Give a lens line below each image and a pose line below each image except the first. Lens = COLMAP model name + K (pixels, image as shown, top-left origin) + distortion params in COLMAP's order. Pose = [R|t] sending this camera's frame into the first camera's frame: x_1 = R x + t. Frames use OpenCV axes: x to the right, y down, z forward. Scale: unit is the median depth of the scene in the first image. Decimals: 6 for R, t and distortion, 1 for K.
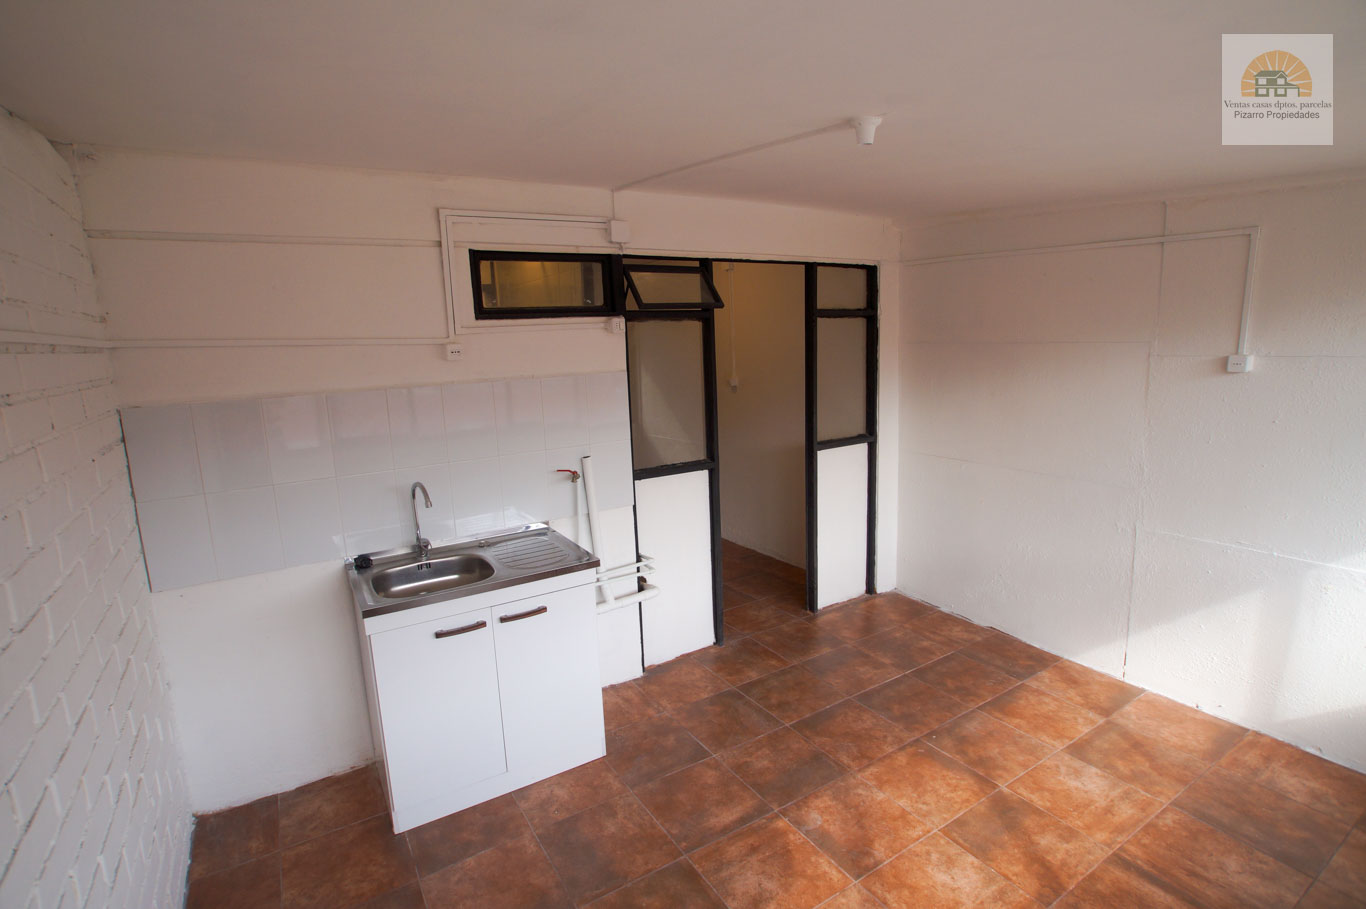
lens RADIAL K [[646.3, 0, 670.0], [0, 646.3, 439.0], [0, 0, 1]] dist [-0.064327, 0.027165]
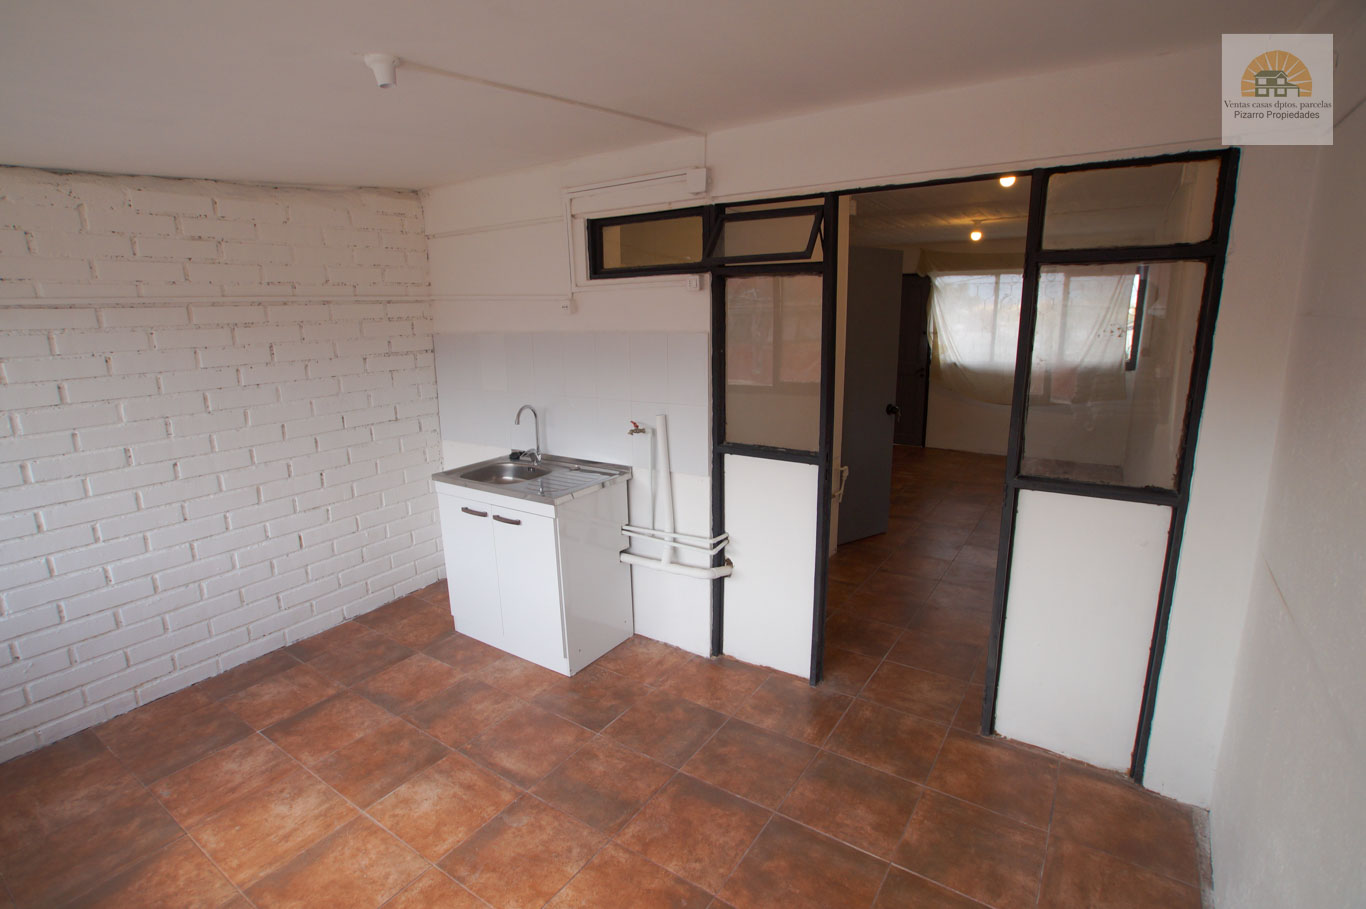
lens RADIAL K [[646.3, 0, 670.0], [0, 646.3, 439.0], [0, 0, 1]] dist [-0.064327, 0.027165]
pose [[0.429260, 0.204613, -0.879698, 0.820378], [-0.137340, 0.977461, 0.160335, -0.105920], [0.892678, 0.051992, 0.447686, 0.594802]]
